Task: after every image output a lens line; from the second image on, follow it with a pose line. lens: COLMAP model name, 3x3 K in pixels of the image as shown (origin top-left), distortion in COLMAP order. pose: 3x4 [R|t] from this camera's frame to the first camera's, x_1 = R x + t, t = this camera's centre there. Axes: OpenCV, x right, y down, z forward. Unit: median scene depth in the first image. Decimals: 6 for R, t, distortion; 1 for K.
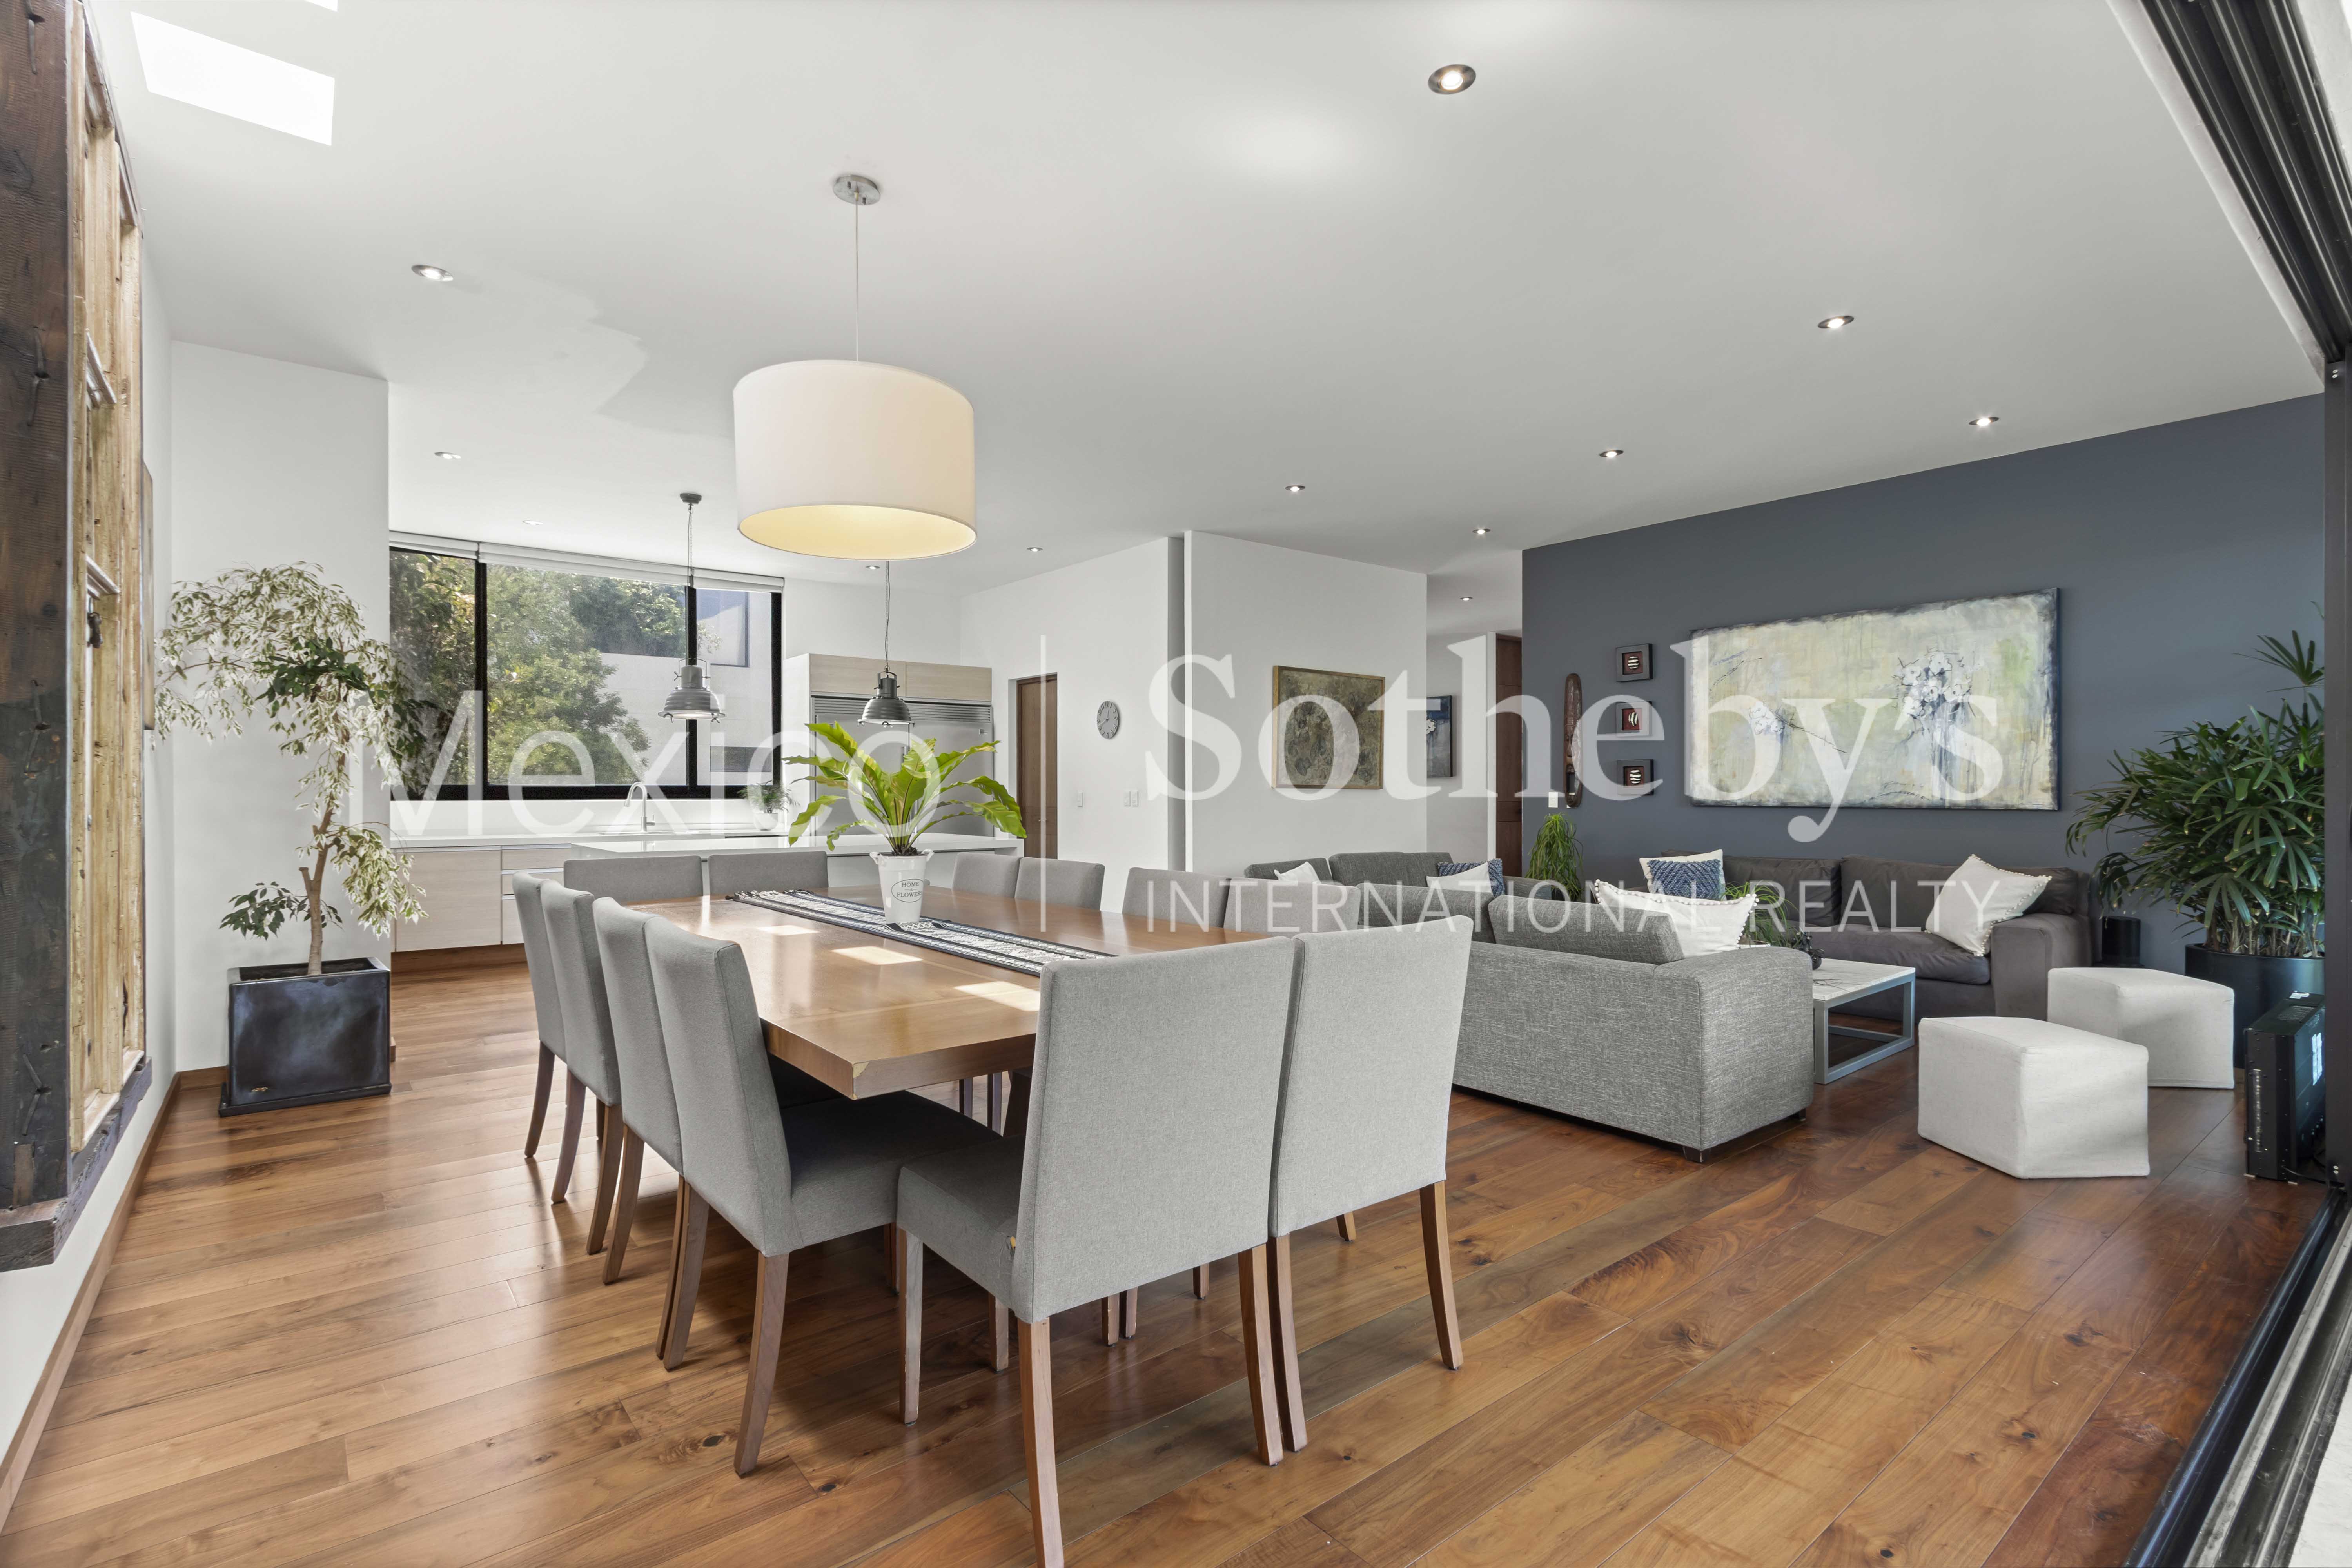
lens RADIAL K [[1078.8, 0, 1160.1], [0, 1078.8, 790.1], [0, 0, 1]] dist [-0.008383, -0.000030]
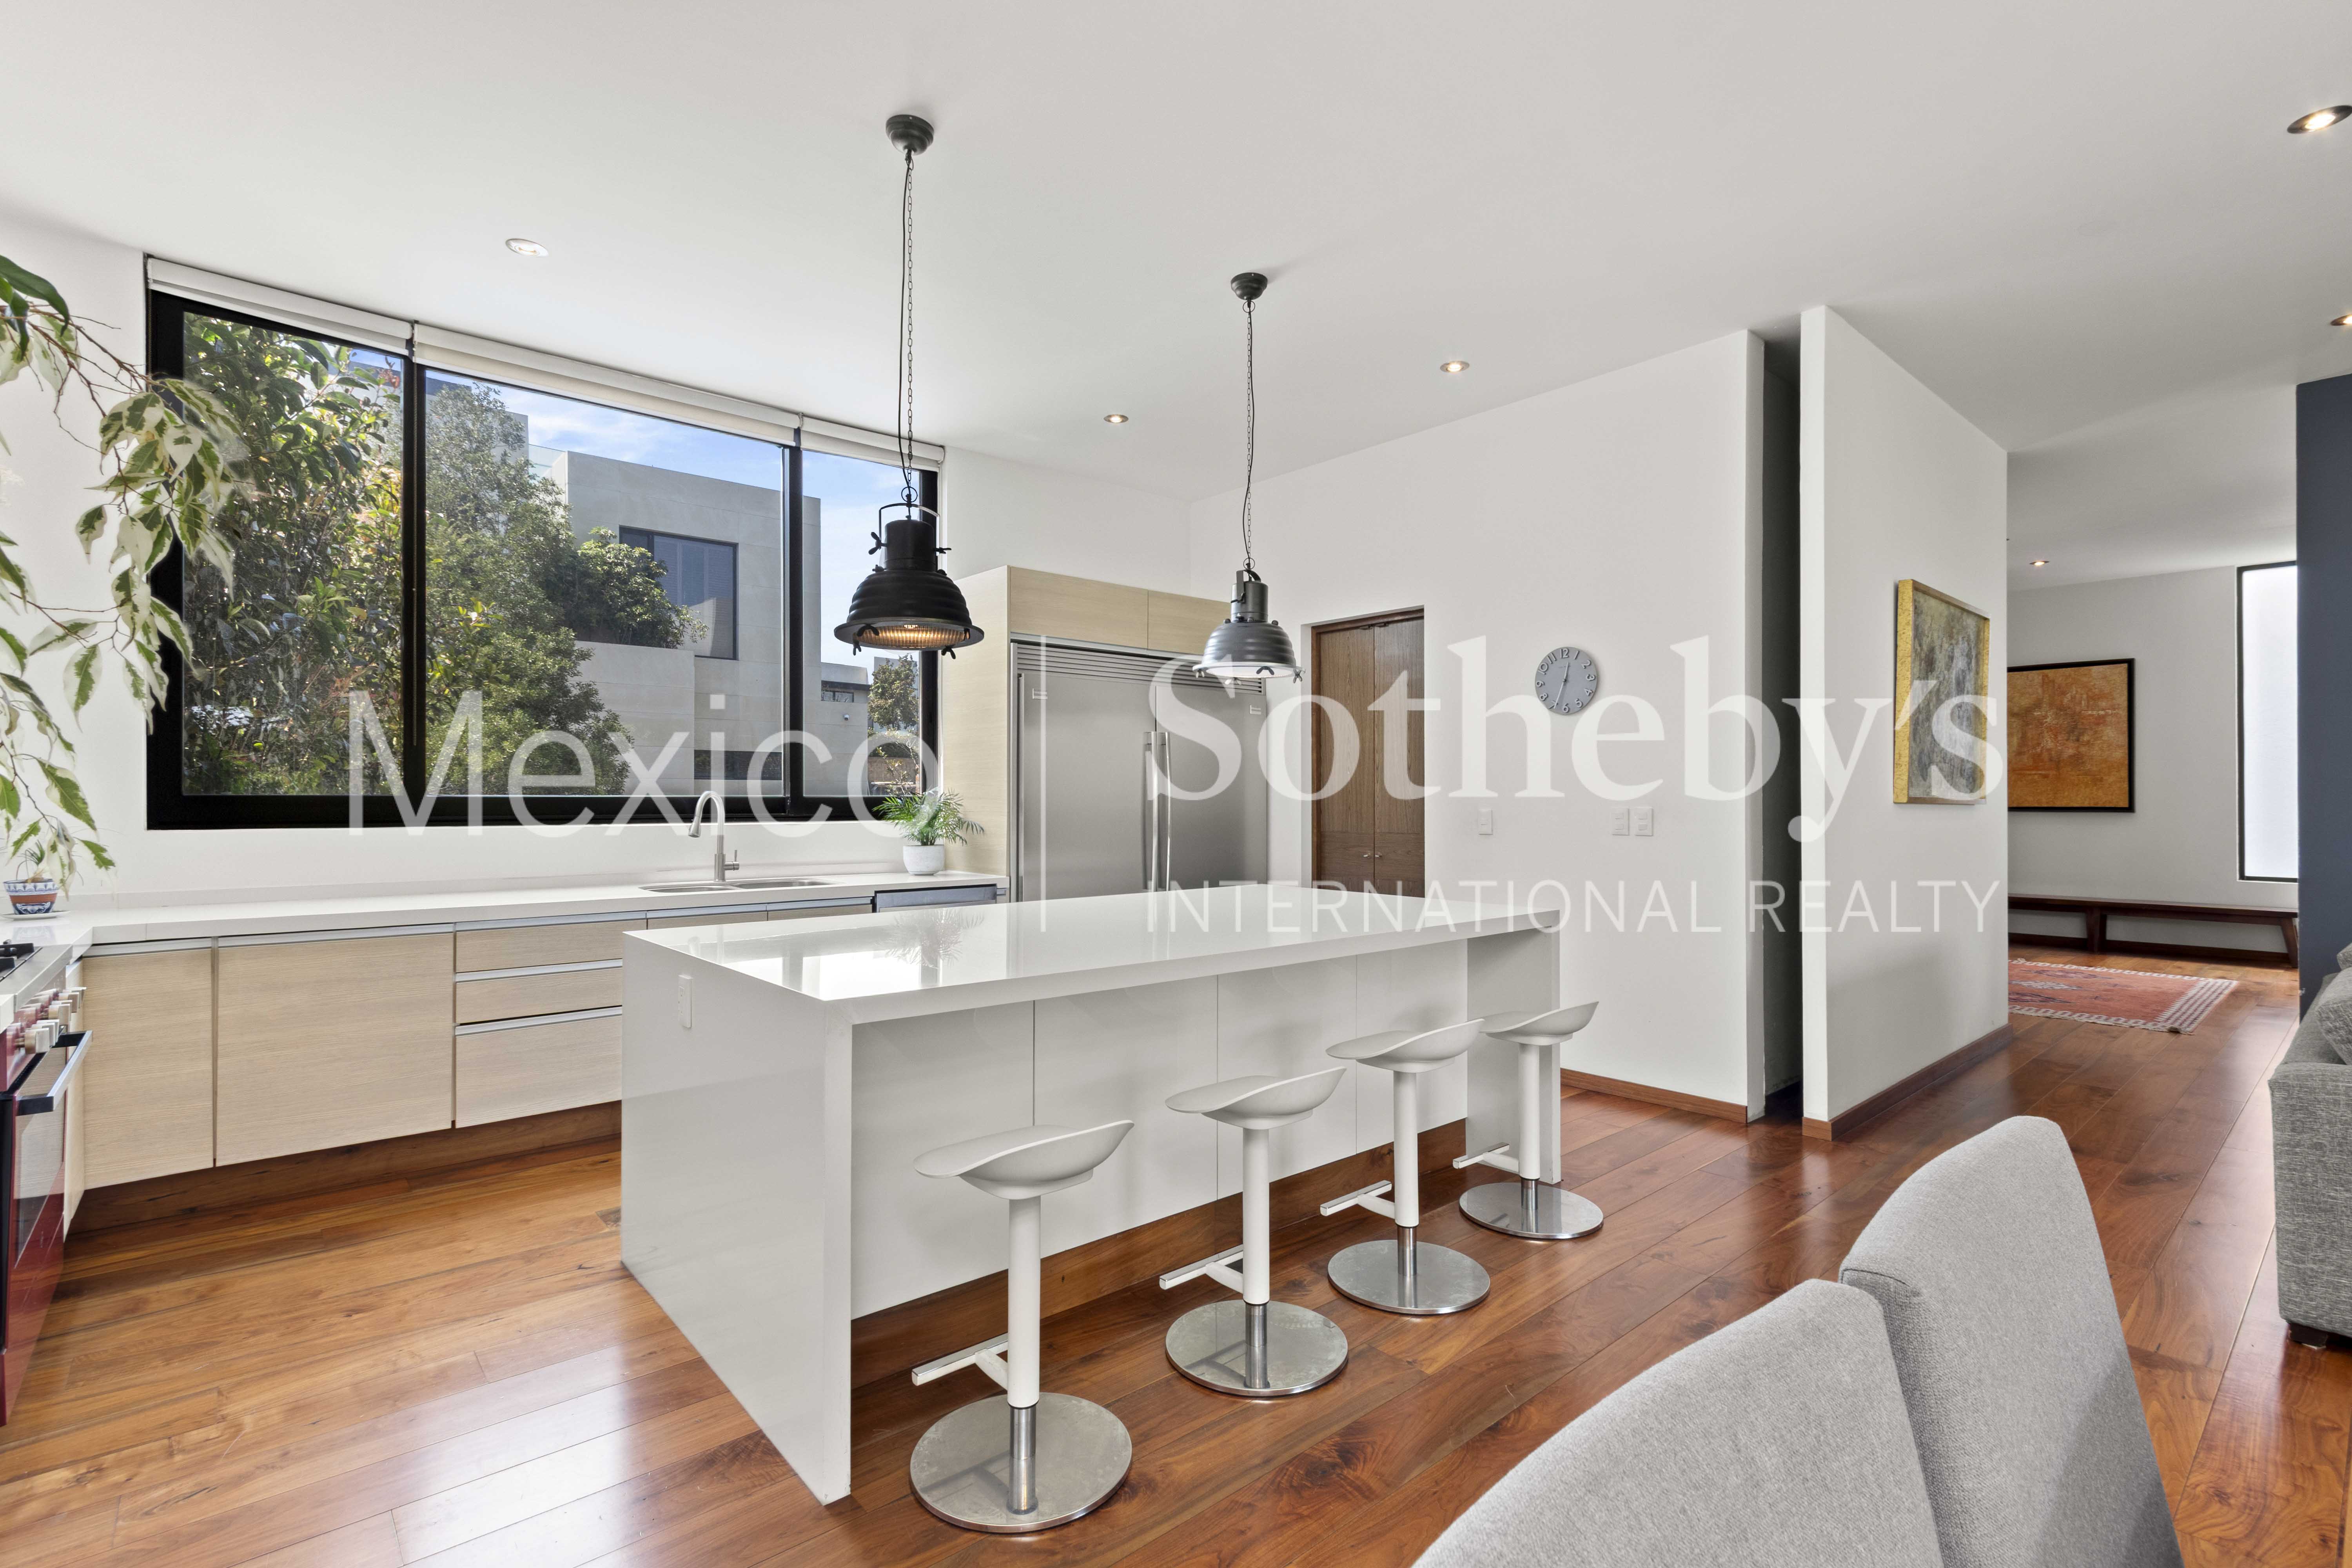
lens RADIAL K [[1078.8, 0, 1169.1], [0, 1078.8, 799.0], [0, 0, 1]] dist [-0.008383, -0.000030]
pose [[0.999094, 0.002281, 0.042494, -0.353673], [-0.002197, 0.999996, -0.002020, -0.002429], [-0.042498, 0.001925, 0.999095, 0.569881]]
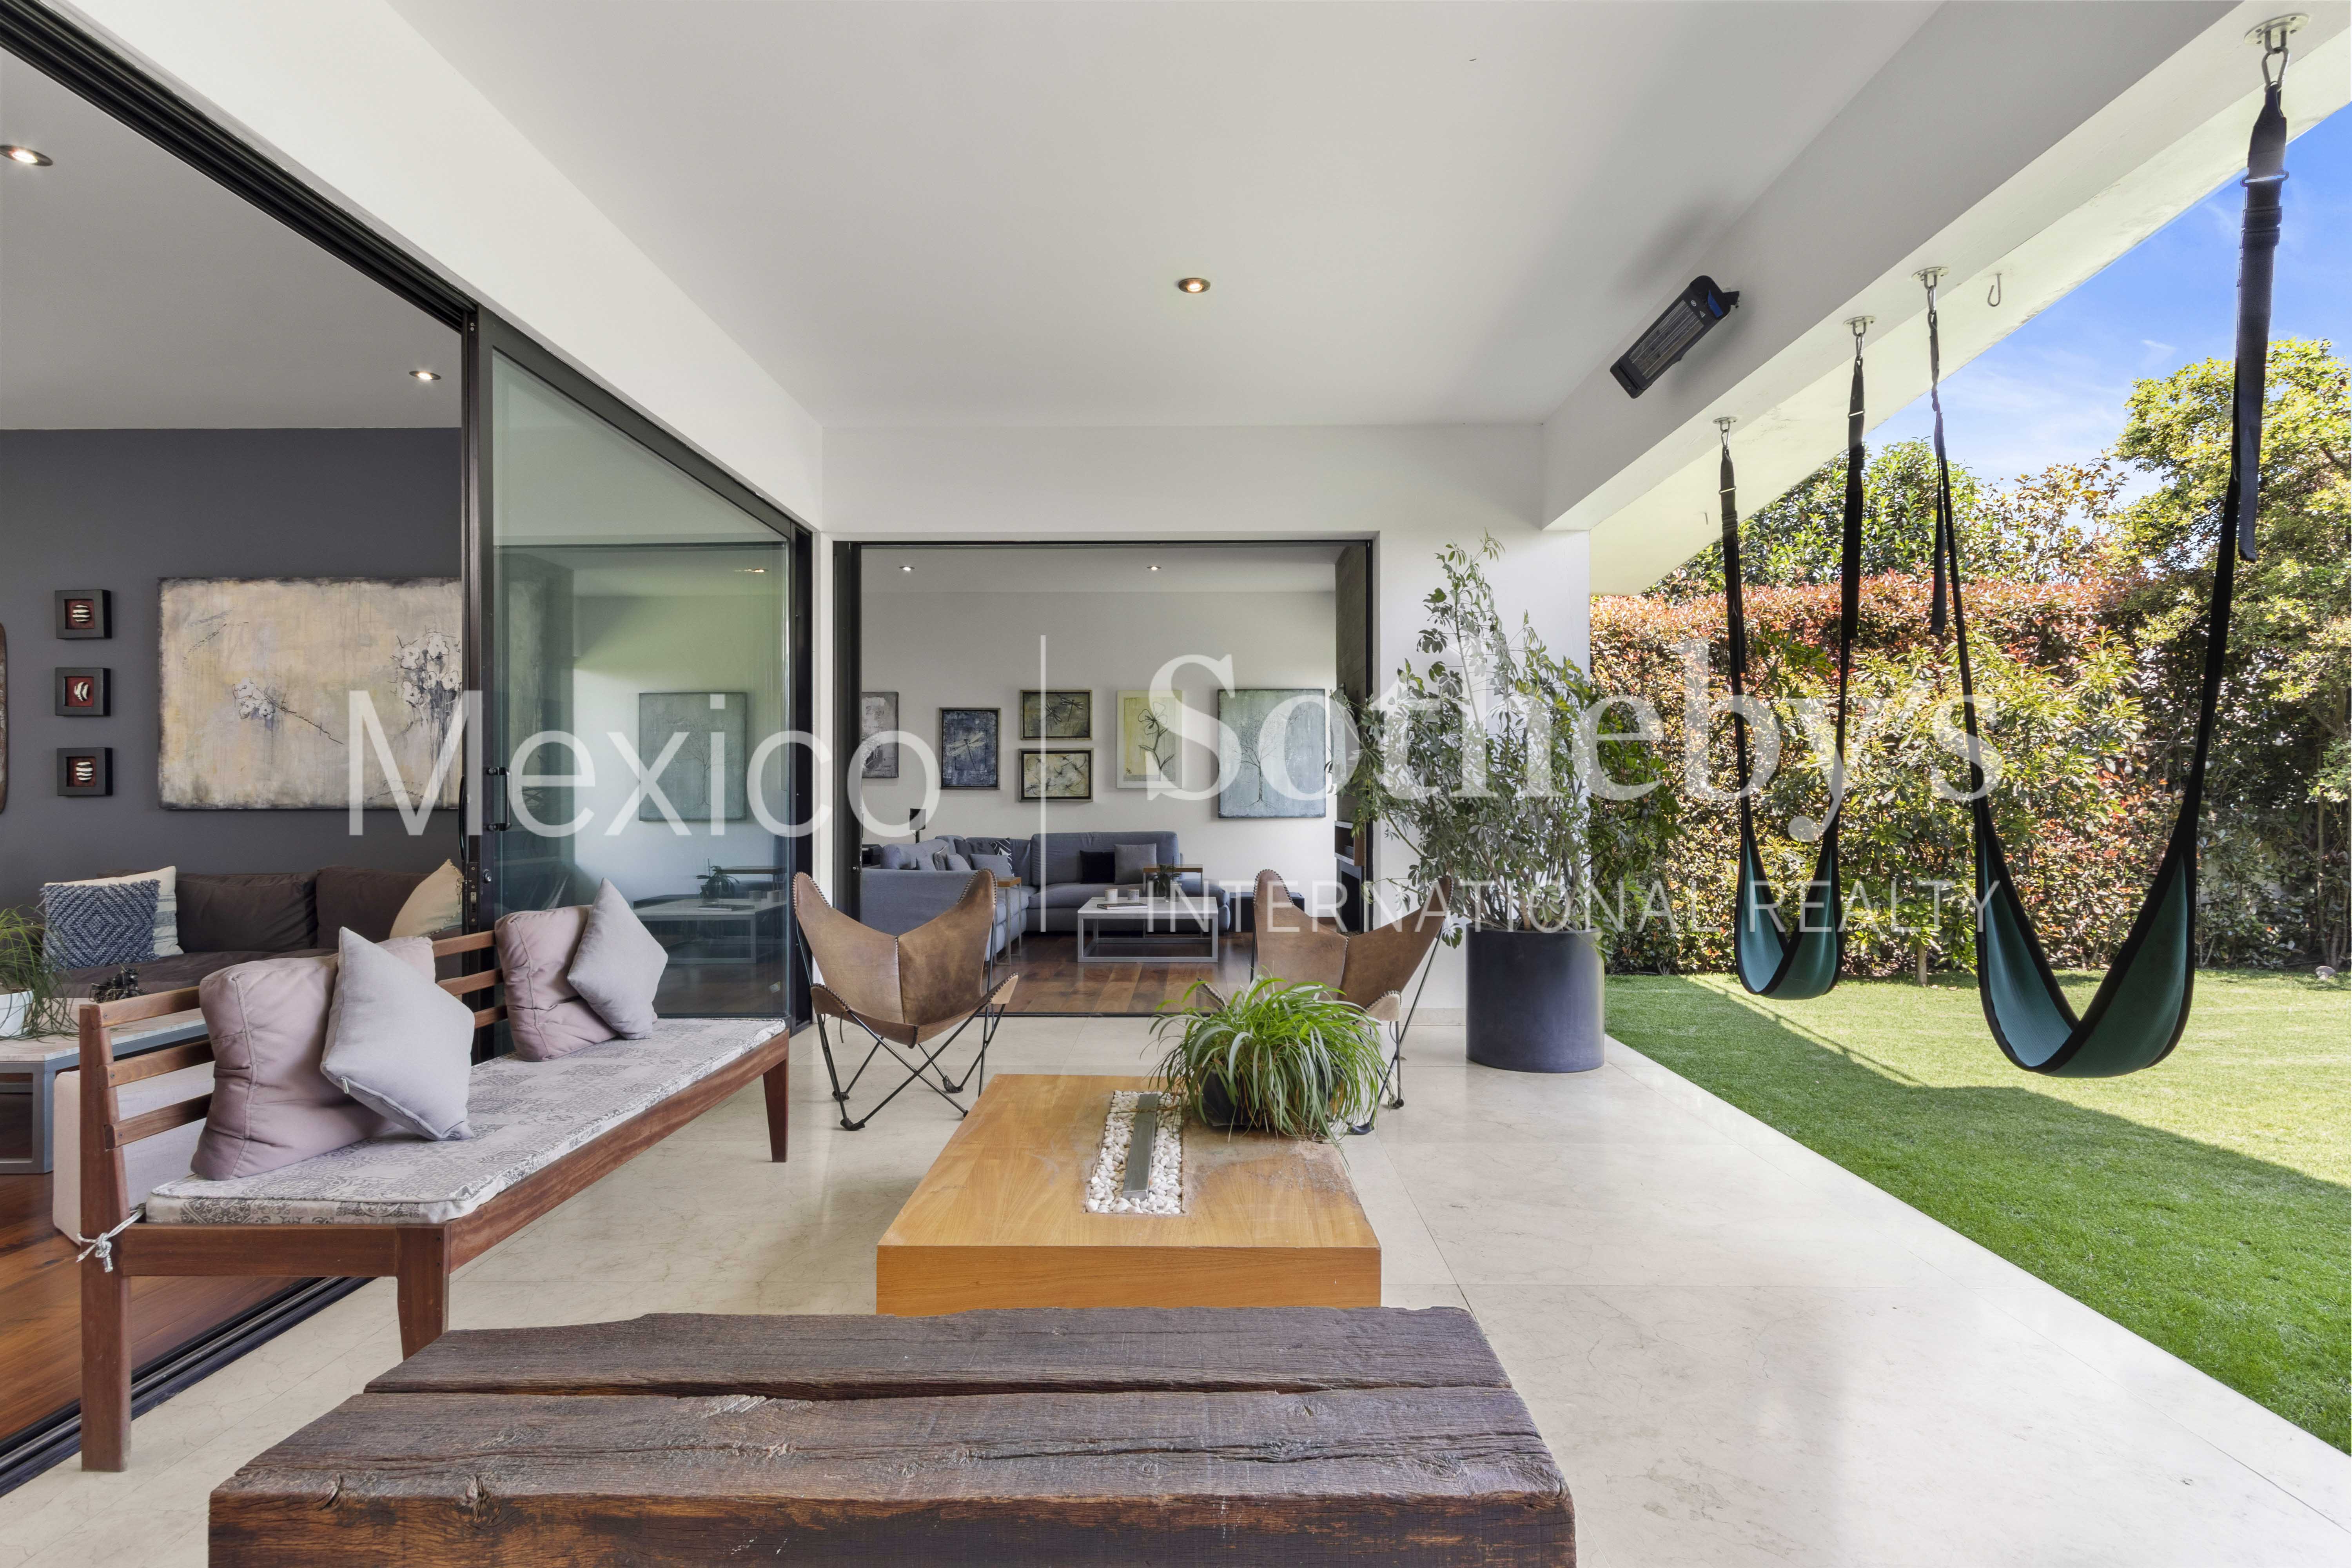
lens RADIAL K [[1214.7, 0, 1190.9], [0, 1214.7, 784.1], [0, 0, 1]] dist [-0.000248, 0.000188]
pose [[0.624774, 0.009051, 0.780753, 0.303246], [0.003286, 0.999893, -0.014222, 0.012029], [-0.780798, 0.011451, 0.624678, -0.107332]]
